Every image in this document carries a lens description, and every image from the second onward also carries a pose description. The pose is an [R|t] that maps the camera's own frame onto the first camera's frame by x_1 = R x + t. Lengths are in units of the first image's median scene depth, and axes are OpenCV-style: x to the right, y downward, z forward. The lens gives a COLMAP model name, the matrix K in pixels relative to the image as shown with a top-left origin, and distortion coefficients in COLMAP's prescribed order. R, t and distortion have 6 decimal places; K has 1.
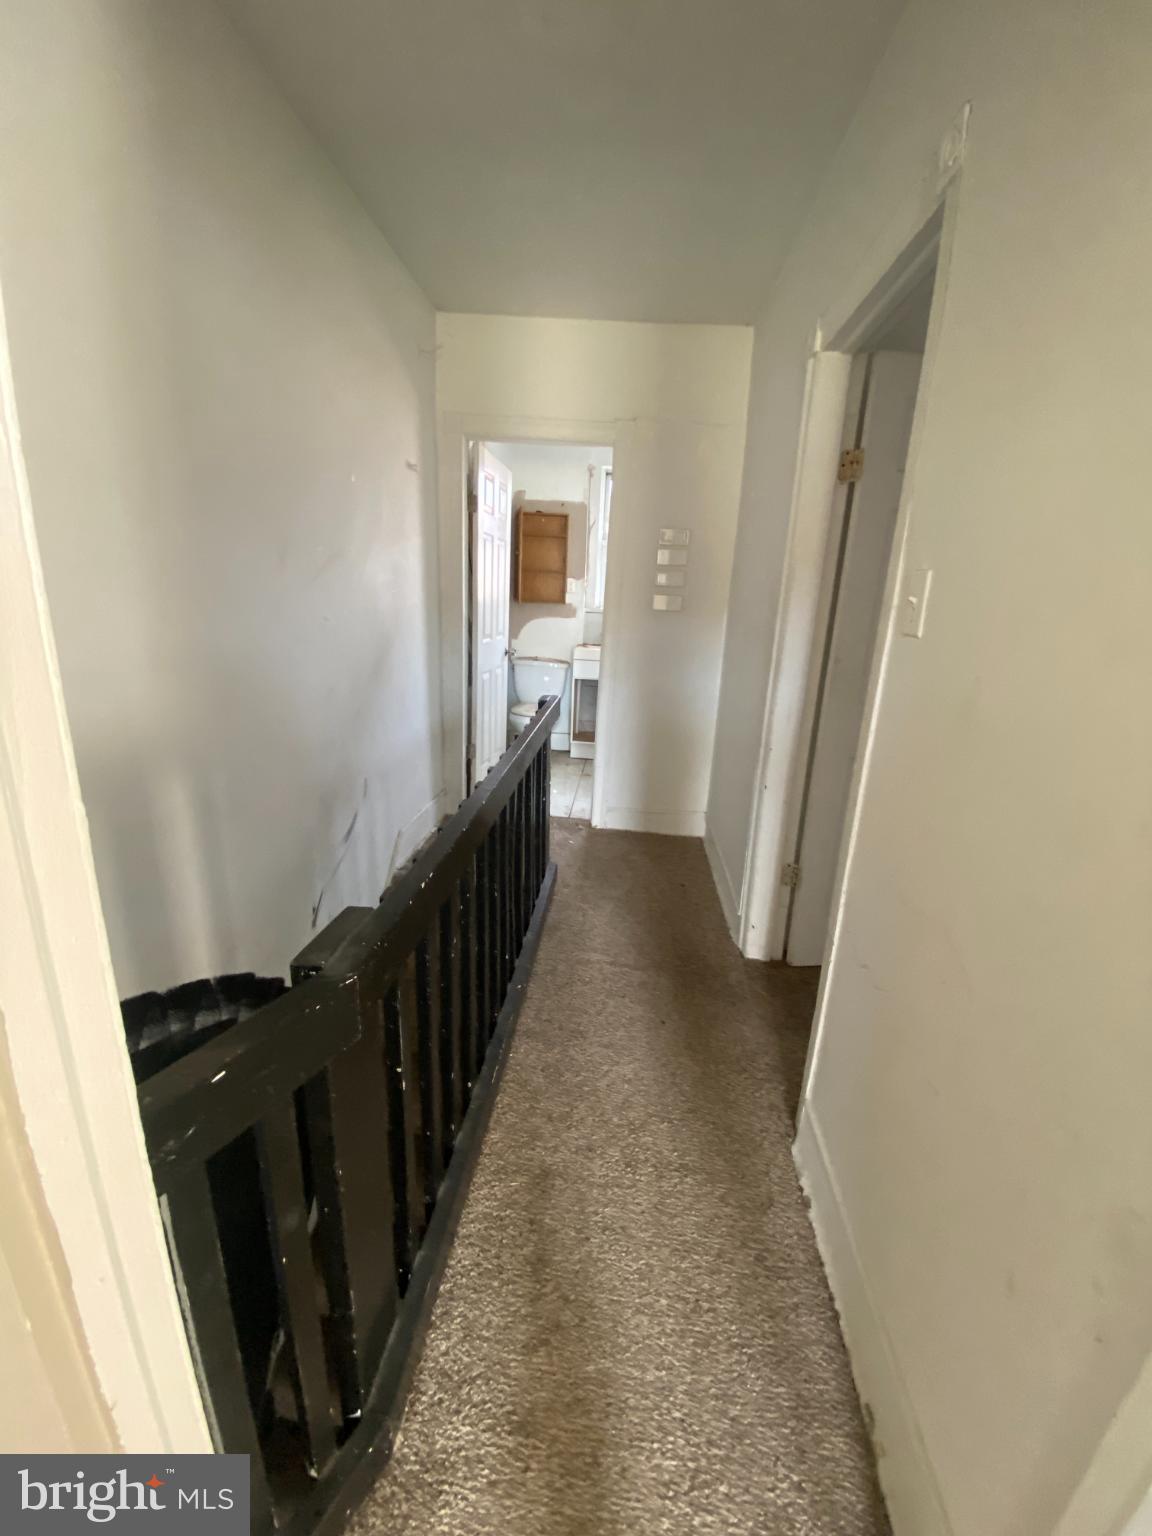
lens RADIAL K [[610.1, 0, 567.8], [0, 610.1, 772.5], [0, 0, 1]] dist [0.045620, -0.041162]
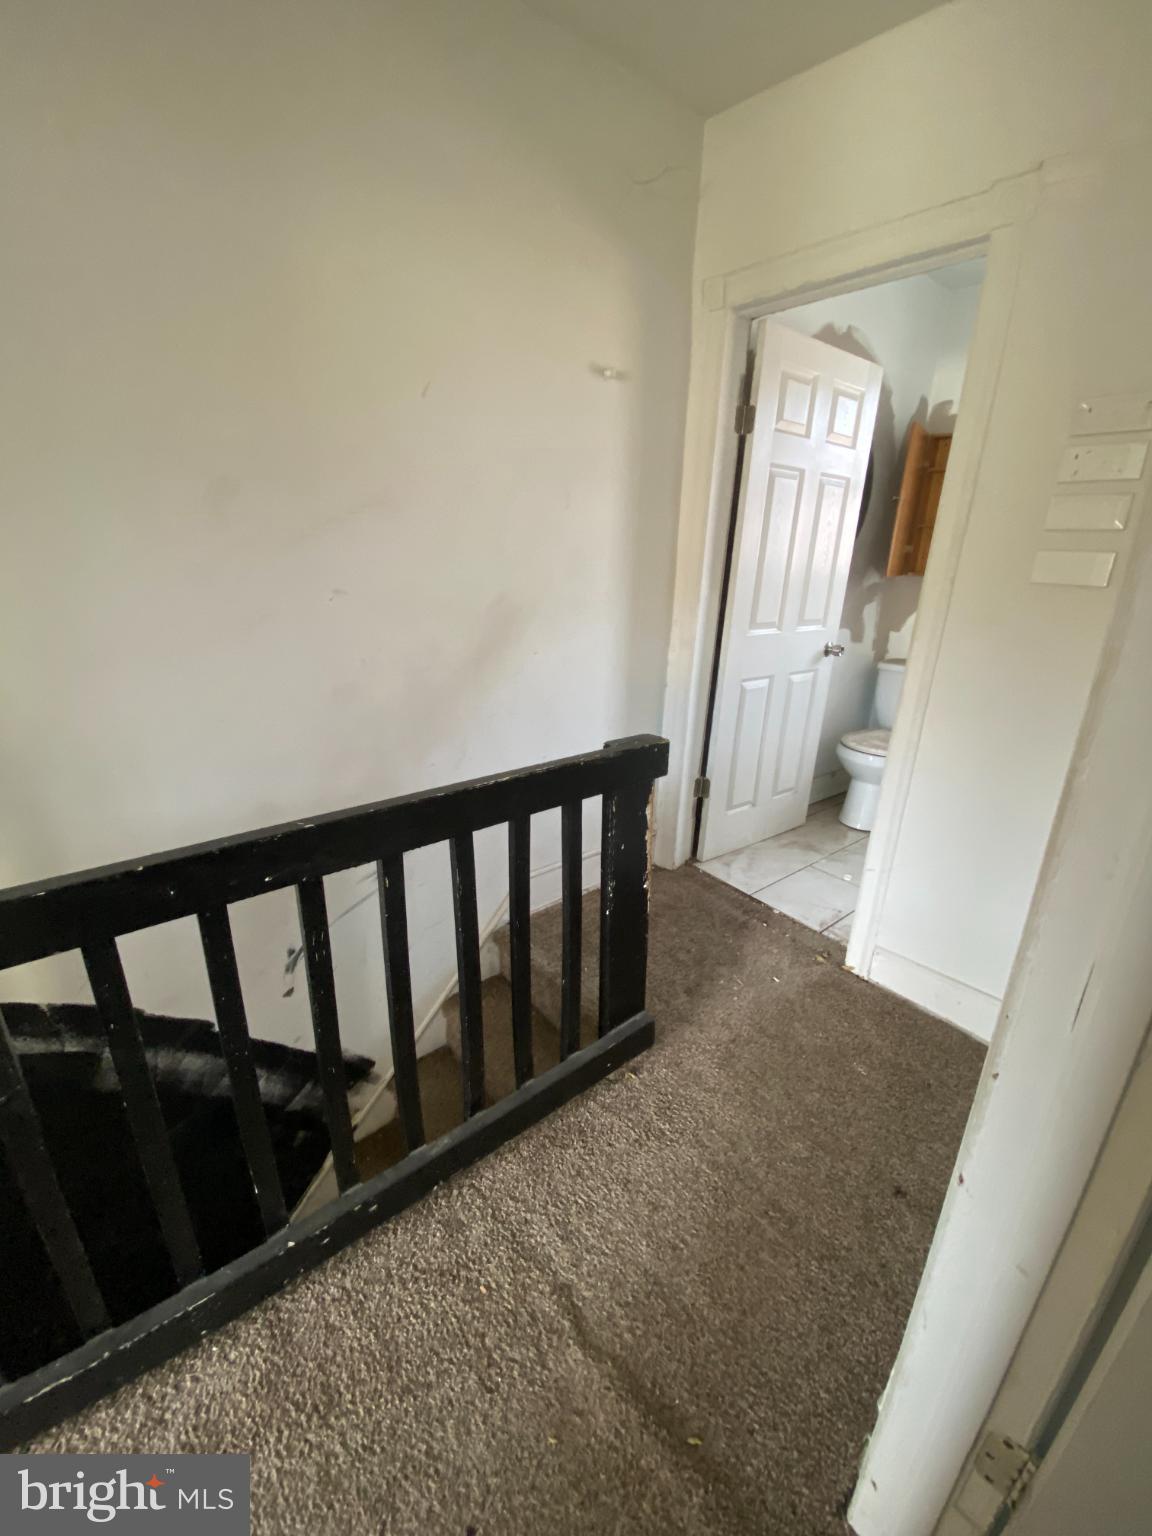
lens RADIAL K [[616.8, 0, 576.0], [0, 616.8, 768.0], [0, 0, 1]] dist [0.023342, -0.020863]
pose [[0.705942, 0.201066, -0.679130, 0.281066], [-0.189156, 0.977553, 0.092794, -0.125994], [0.682543, 0.062954, 0.728129, 0.509325]]
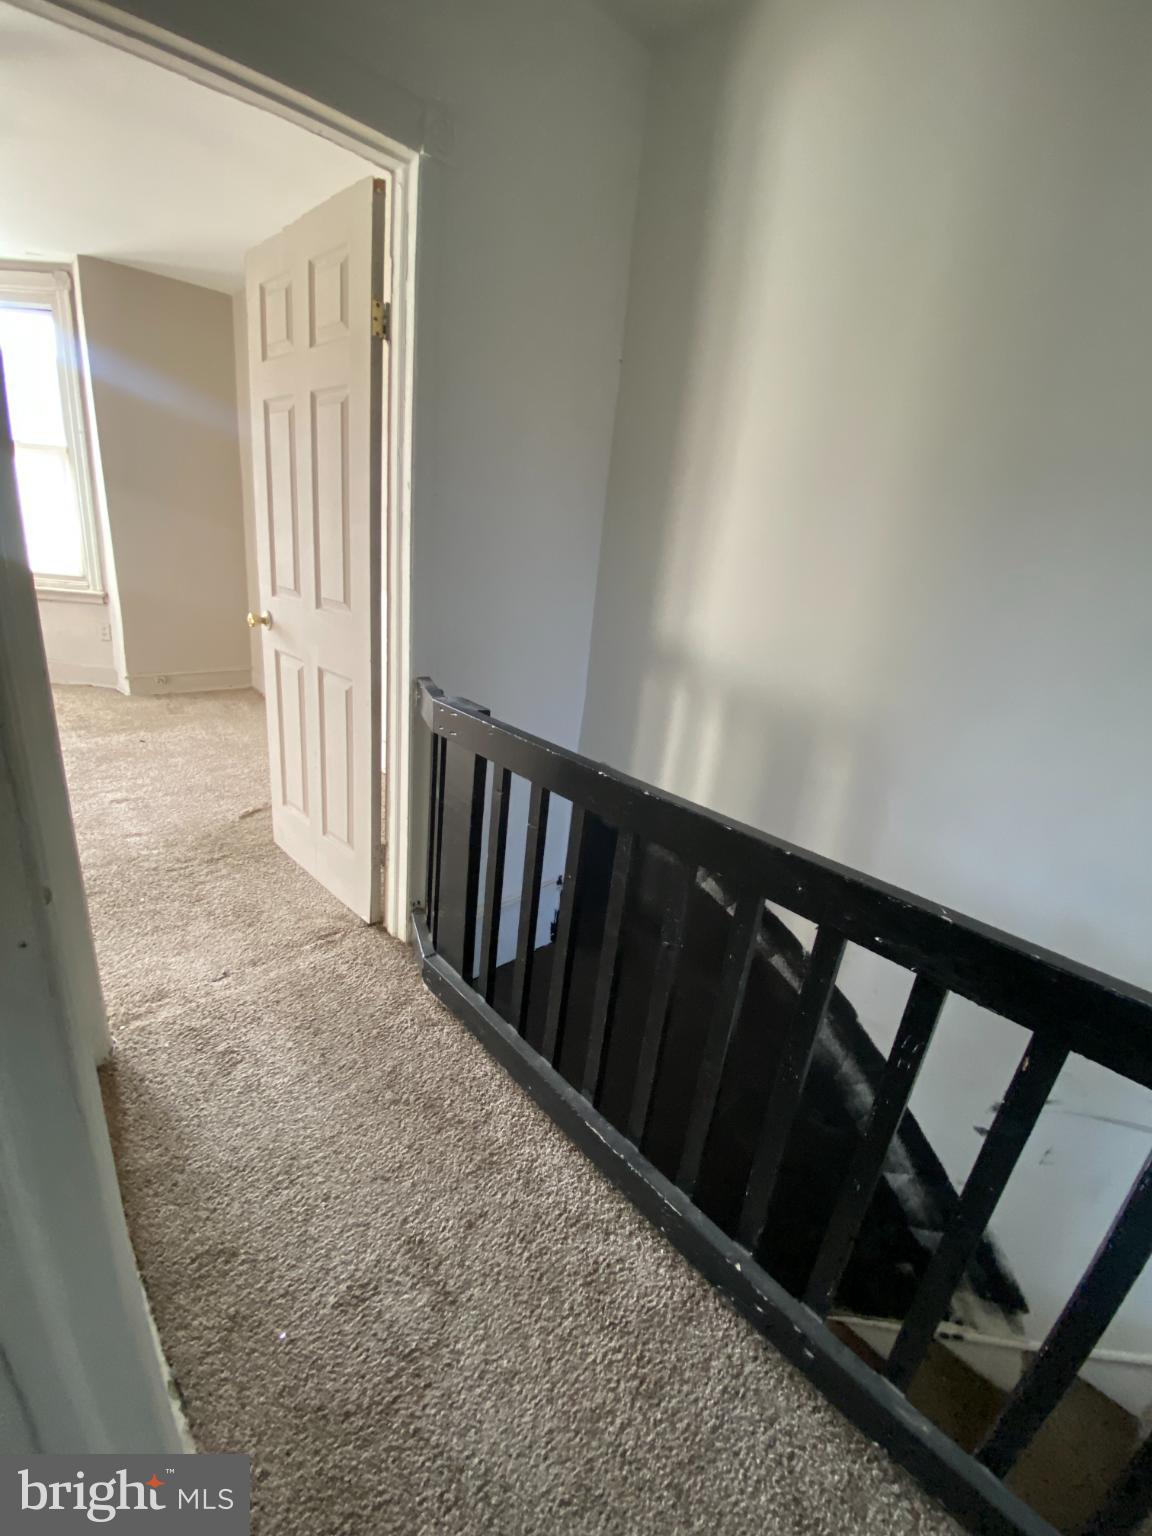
lens RADIAL K [[616.8, 0, 576.0], [0, 616.8, 768.0], [0, 0, 1]] dist [0.023342, -0.020863]
pose [[-0.637984, 0.141246, -0.756985, 0.263380], [-0.343888, 0.827304, 0.444194, -0.158581], [0.688997, 0.543707, -0.479234, 0.638548]]
